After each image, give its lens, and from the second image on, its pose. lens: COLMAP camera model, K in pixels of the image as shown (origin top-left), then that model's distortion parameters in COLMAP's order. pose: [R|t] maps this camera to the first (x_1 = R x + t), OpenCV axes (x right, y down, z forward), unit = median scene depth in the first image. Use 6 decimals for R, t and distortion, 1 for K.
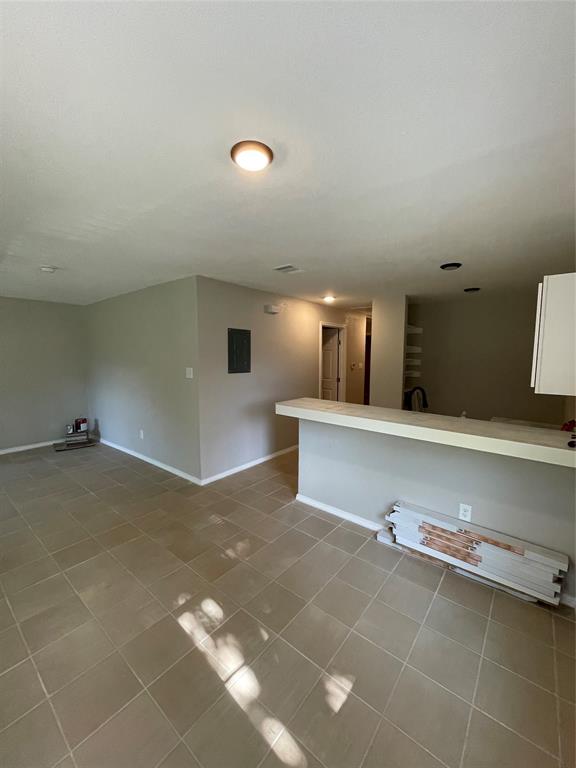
lens RADIAL K [[309.7, 0, 288.0], [0, 309.7, 384.0], [0, 0, 1]] dist [-0.004188, 0.000322]
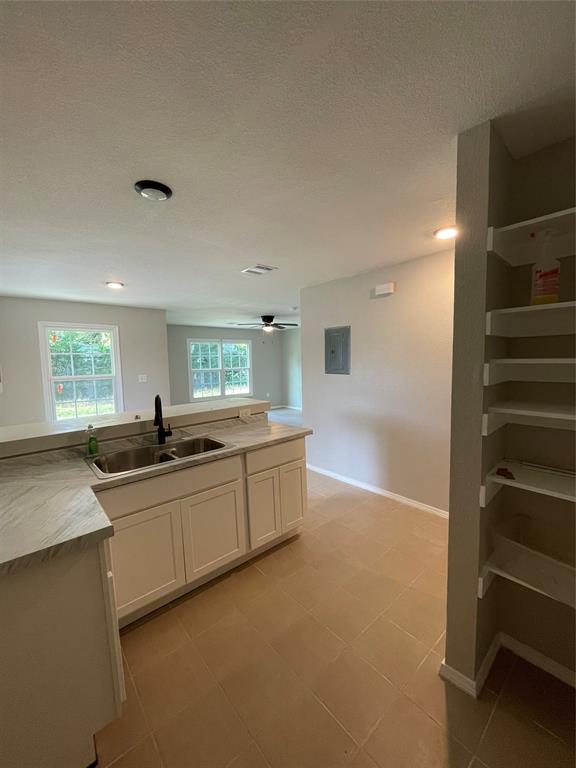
lens RADIAL K [[309.7, 0, 288.0], [0, 309.7, 384.0], [0, 0, 1]] dist [-0.004188, 0.000322]
pose [[-0.173581, 0.079332, -0.981619, 0.932010], [-0.072673, 0.993001, 0.093102, -0.095987], [0.982135, 0.087498, -0.166601, 1.202898]]
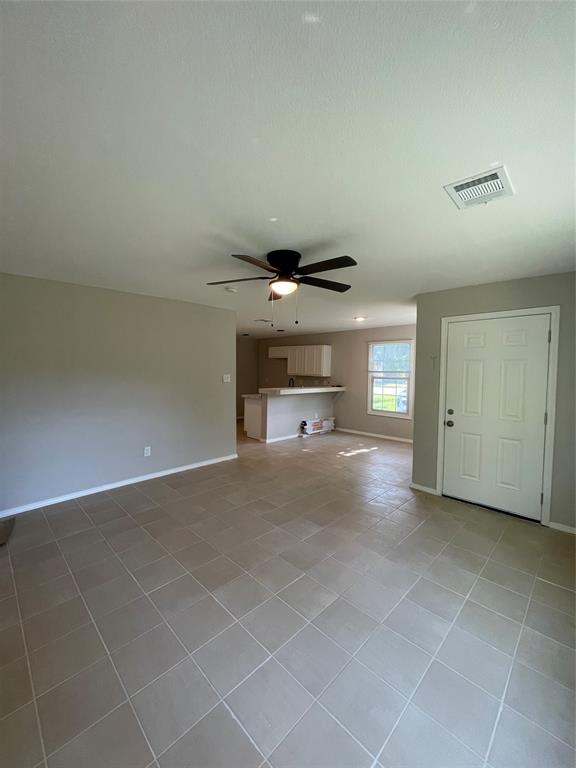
lens RADIAL K [[309.7, 0, 288.0], [0, 309.7, 384.0], [0, 0, 1]] dist [-0.004188, 0.000322]
pose [[0.093255, -0.052103, 0.994278, -1.781416], [0.088232, 0.995133, 0.043872, -0.050637], [-0.991725, 0.083636, 0.097398, 0.656763]]
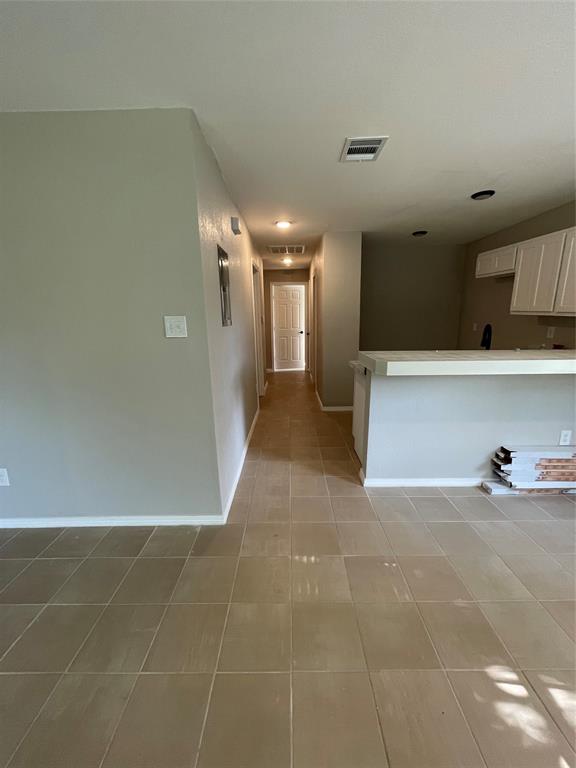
lens RADIAL K [[309.7, 0, 288.0], [0, 309.7, 384.0], [0, 0, 1]] dist [-0.004188, 0.000322]
pose [[0.777933, -0.159574, 0.607748, -0.537678], [0.086132, 0.985166, 0.148421, -0.003193], [-0.622416, -0.063115, 0.780137, 0.537365]]
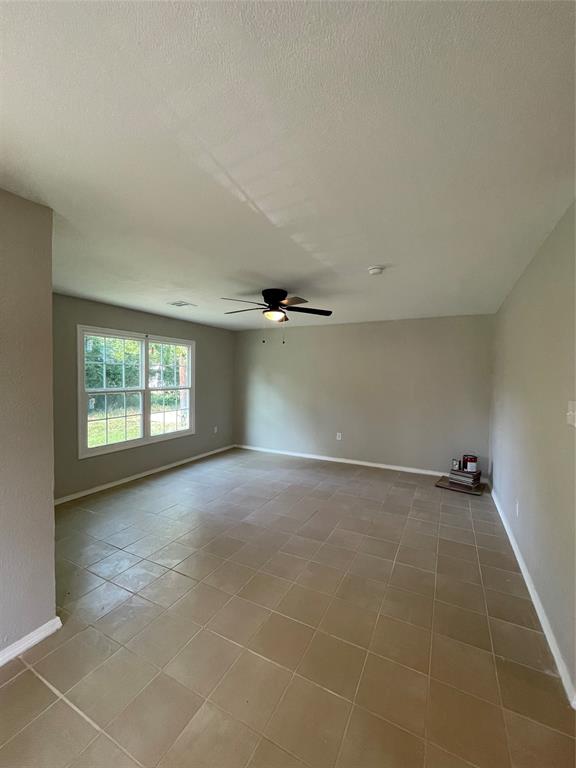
lens RADIAL K [[309.7, 0, 288.0], [0, 309.7, 384.0], [0, 0, 1]] dist [-0.004188, 0.000322]
pose [[0.197587, 0.028996, -0.979856, 0.015233], [-0.108240, 0.994096, 0.007591, -0.040850], [0.974291, 0.104560, 0.199559, 0.582719]]
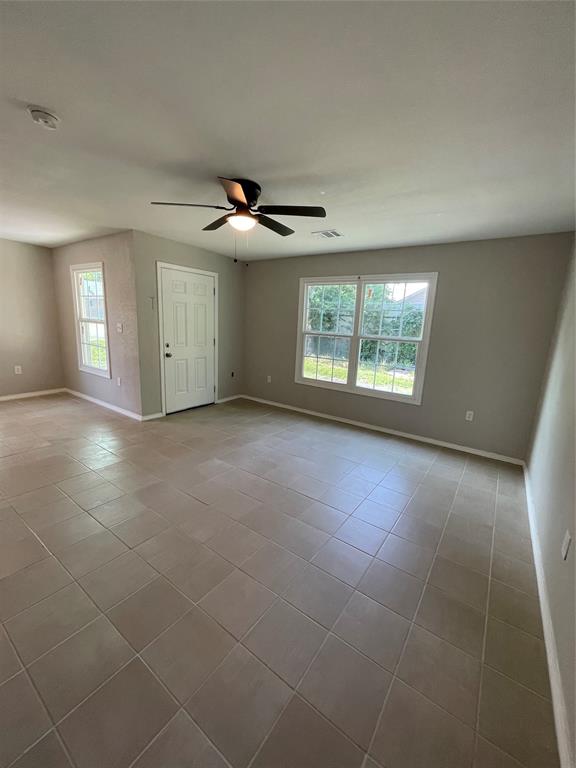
lens RADIAL K [[309.7, 0, 288.0], [0, 309.7, 384.0], [0, 0, 1]] dist [-0.004188, 0.000322]
pose [[-0.996580, -0.035168, -0.074773, -1.077384], [-0.055807, 0.953807, 0.295192, -0.115538], [0.060938, 0.298356, -0.952507, 1.533219]]
